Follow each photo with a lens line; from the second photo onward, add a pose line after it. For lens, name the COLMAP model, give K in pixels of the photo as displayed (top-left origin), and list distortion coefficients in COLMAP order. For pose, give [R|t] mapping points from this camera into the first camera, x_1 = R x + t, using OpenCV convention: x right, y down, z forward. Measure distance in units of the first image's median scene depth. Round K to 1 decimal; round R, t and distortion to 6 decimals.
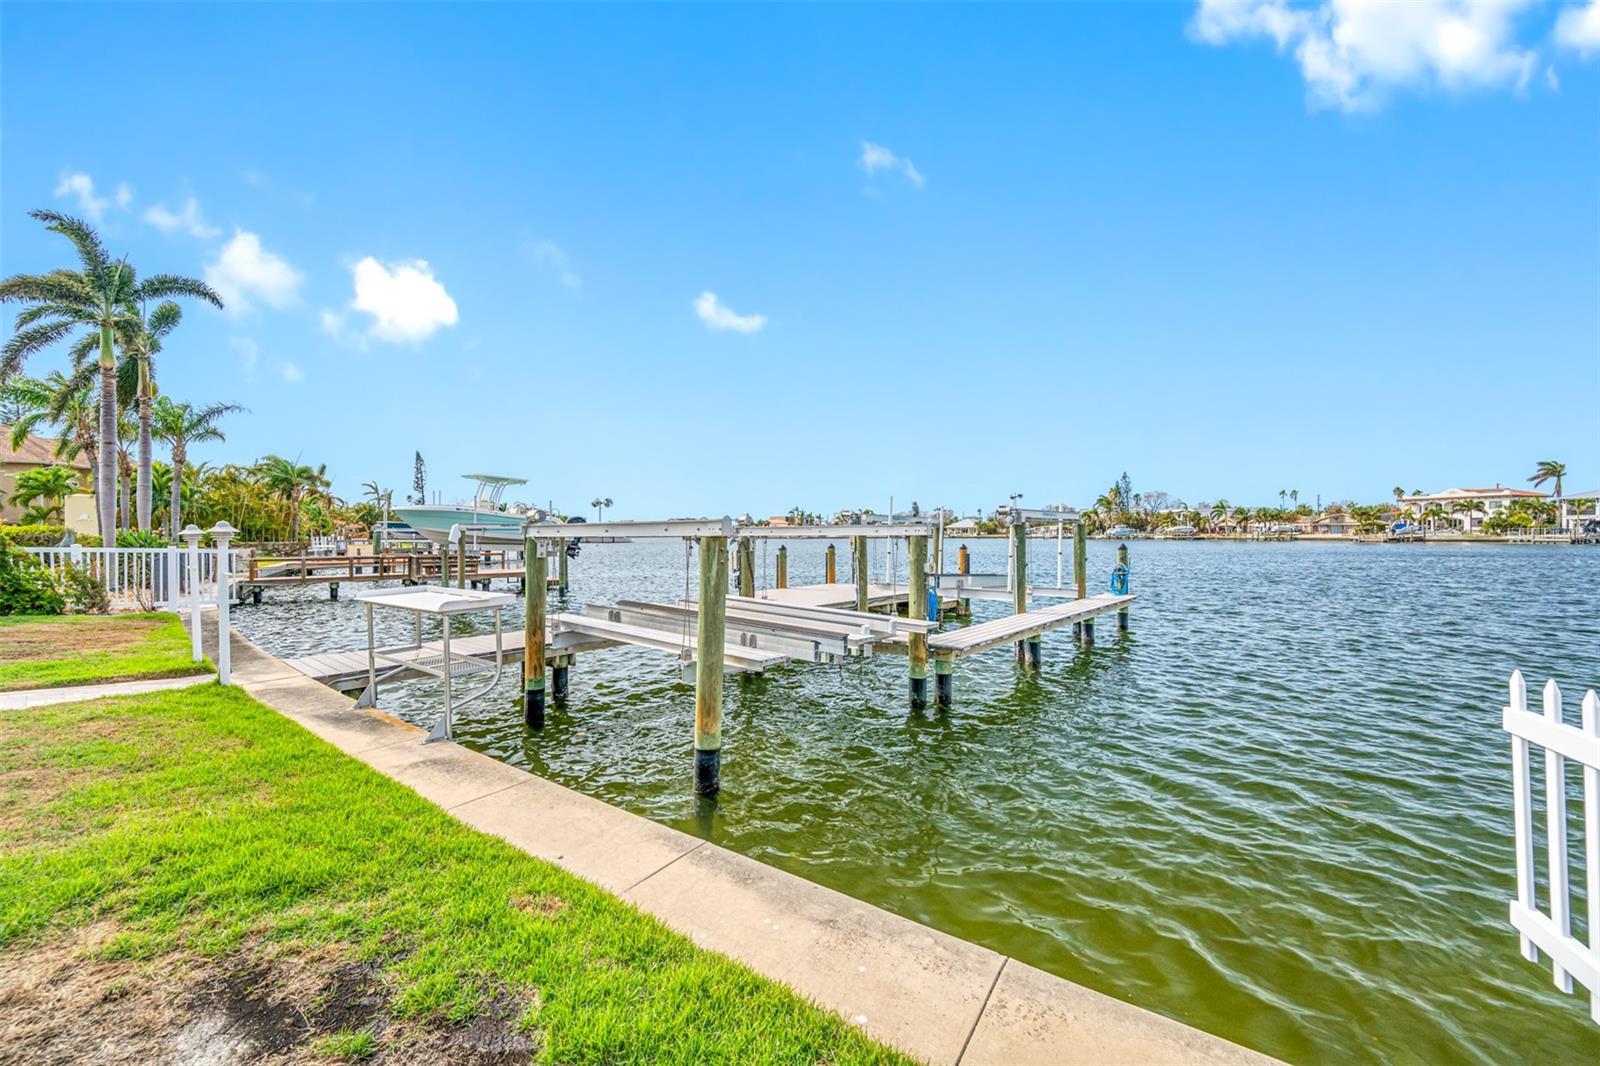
lens RADIAL K [[633.5, 0, 802.7], [0, 633.5, 535.0], [0, 0, 1]] dist [-0.000108, 0.000030]
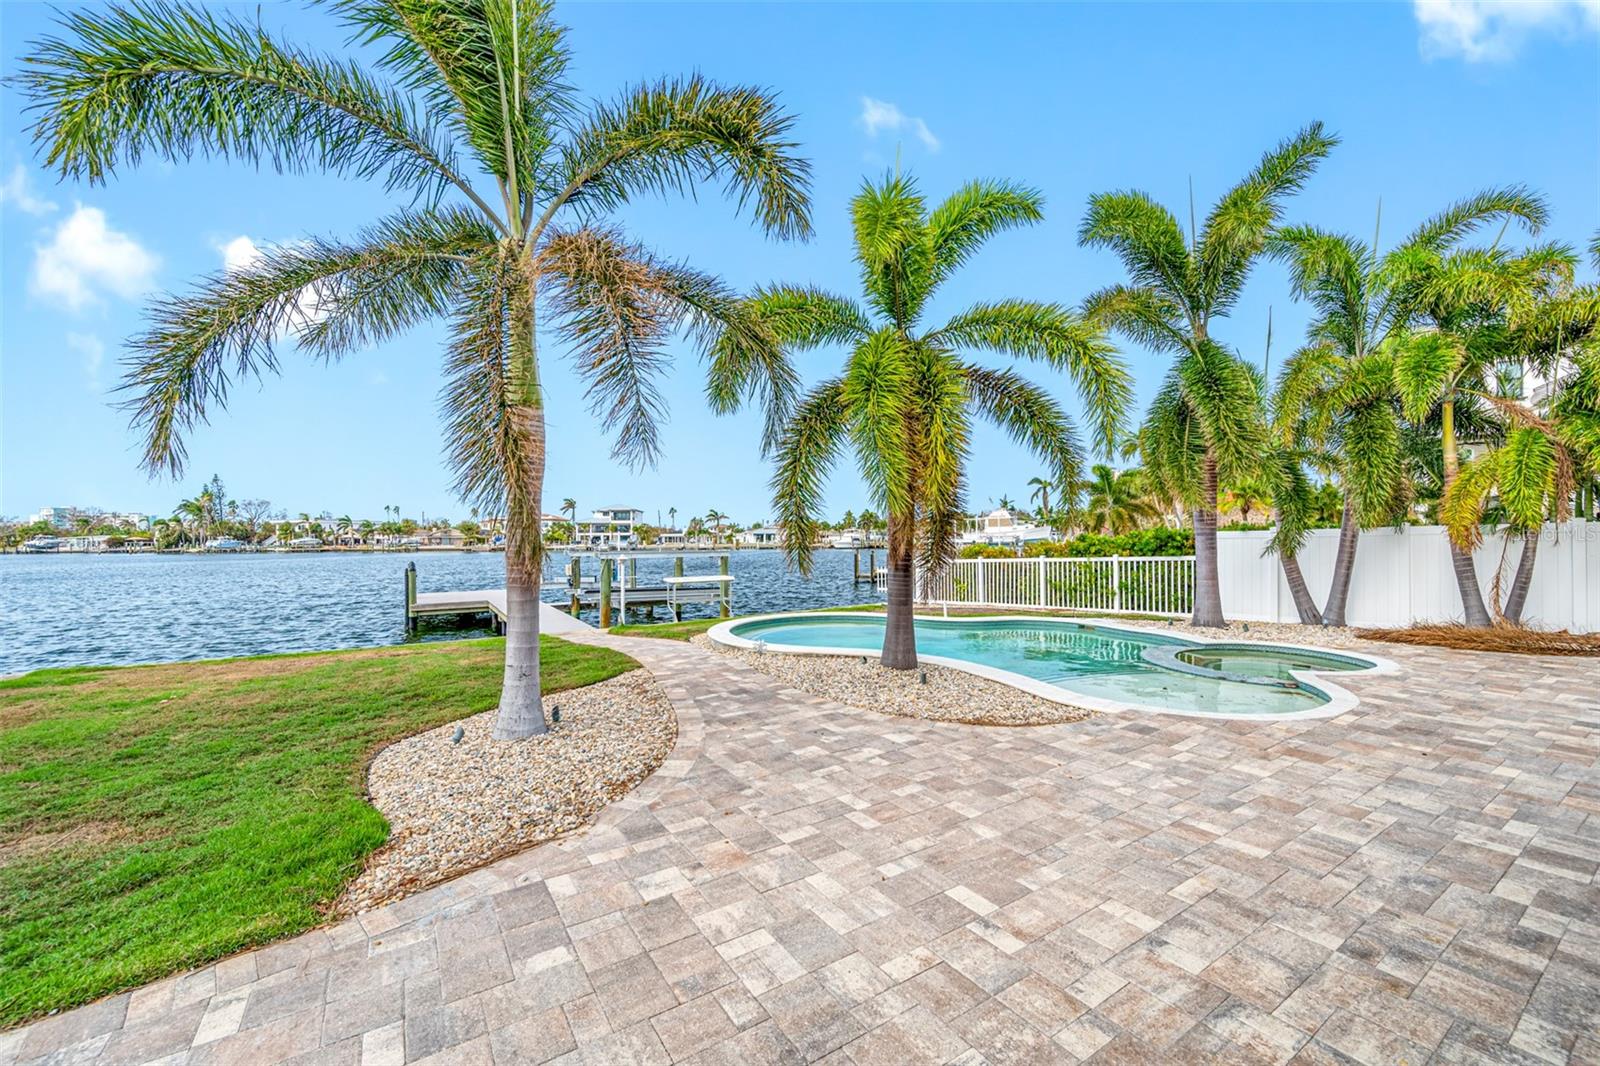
lens RADIAL K [[631.9, 0, 798.6], [0, 631.9, 542.3], [0, 0, 1]] dist [-0.000691, 0.000635]
pose [[0.299342, -0.002679, 0.954142, -0.144302], [0.007637, 0.999971, 0.000411, -0.003143], [-0.954115, 0.007164, 0.299354, -0.014253]]
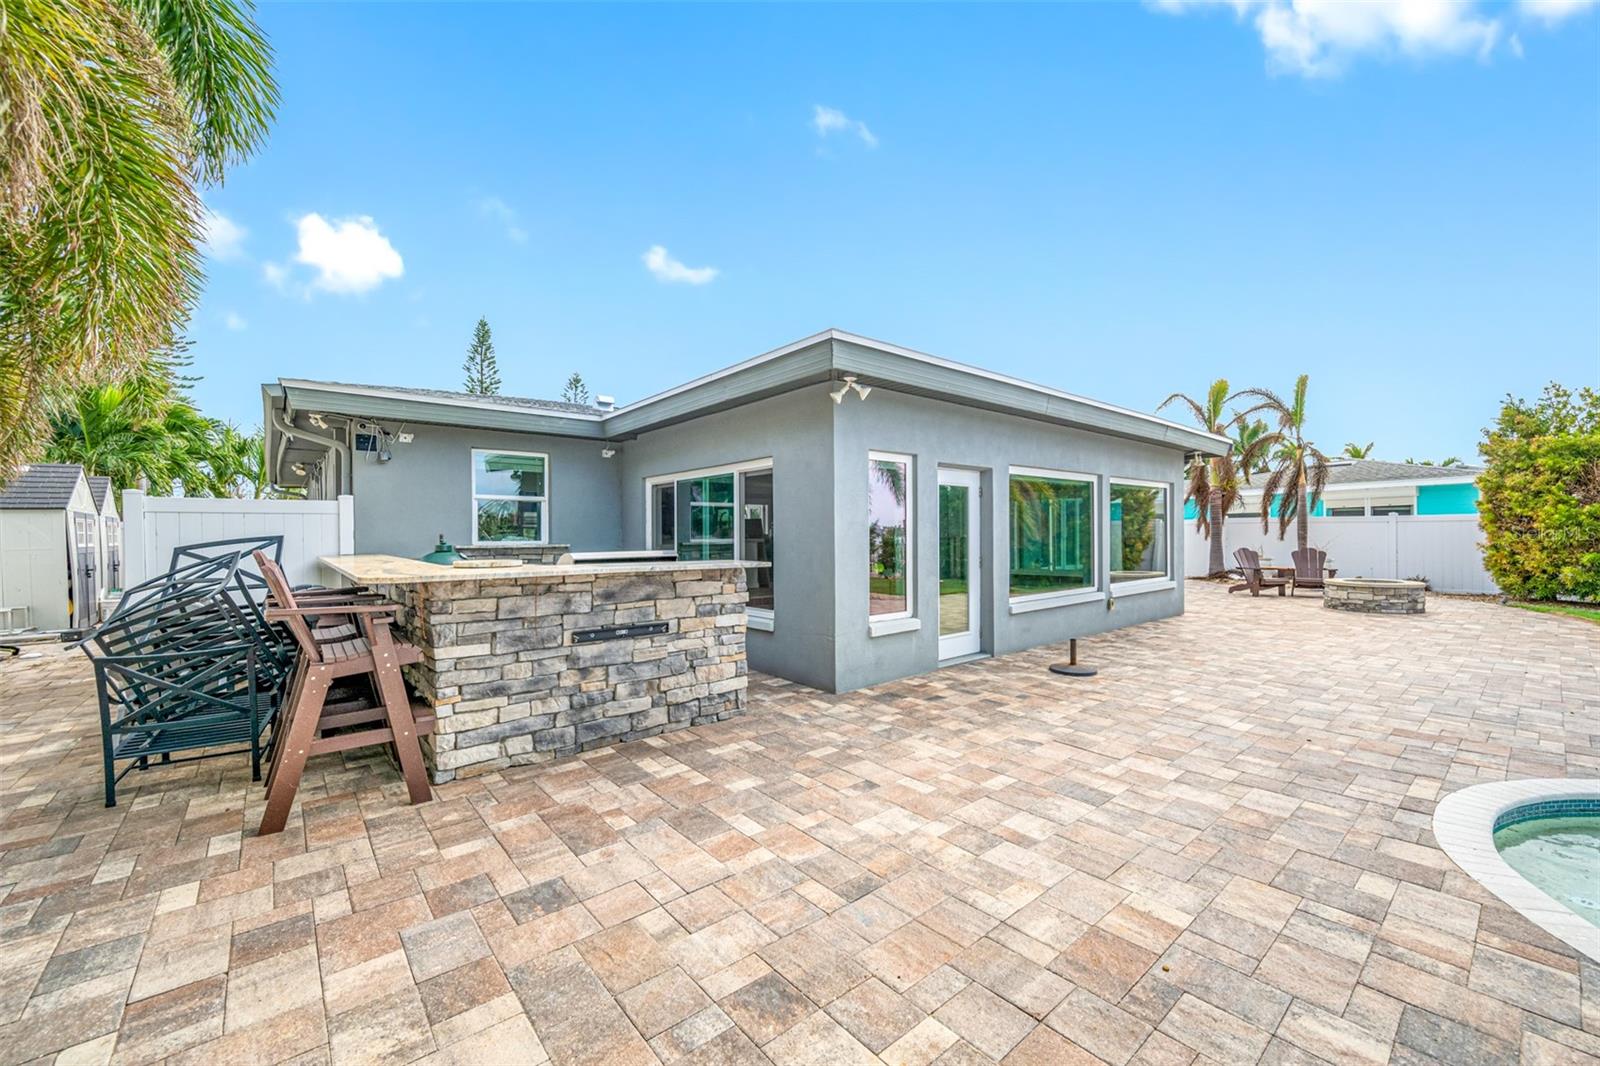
lens RADIAL K [[637.6, 0, 801.4], [0, 637.6, 535.5], [0, 0, 1]] dist [-0.001817, 0.000182]
pose [[-0.174819, 0.009438, -0.984555, -0.060409], [0.006829, 0.999942, 0.008373, -0.002319], [0.984577, -0.005259, -0.174873, -0.058553]]
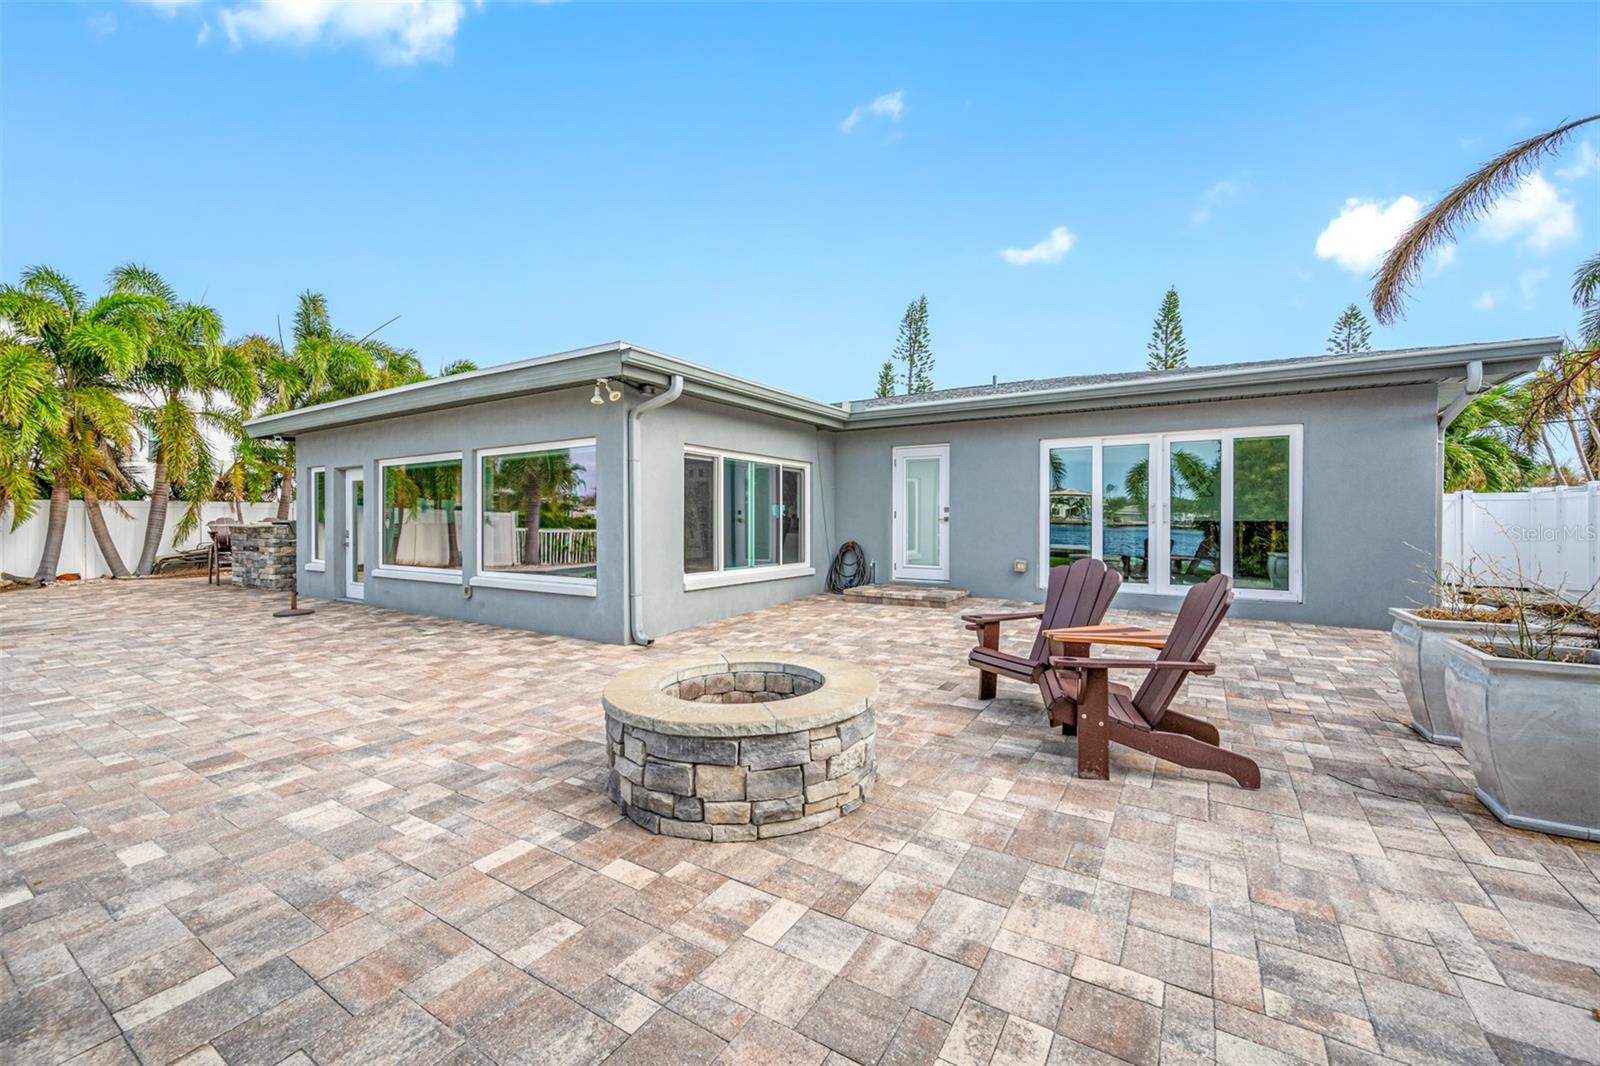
lens RADIAL K [[631.9, 0, 798.6], [0, 631.9, 542.3], [0, 0, 1]] dist [-0.000691, 0.000635]
pose [[-0.992235, 0.008251, -0.124101, -0.161183], [0.003605, 0.999286, 0.037615, -0.001462], [0.124322, 0.036876, -0.991556, 0.029150]]
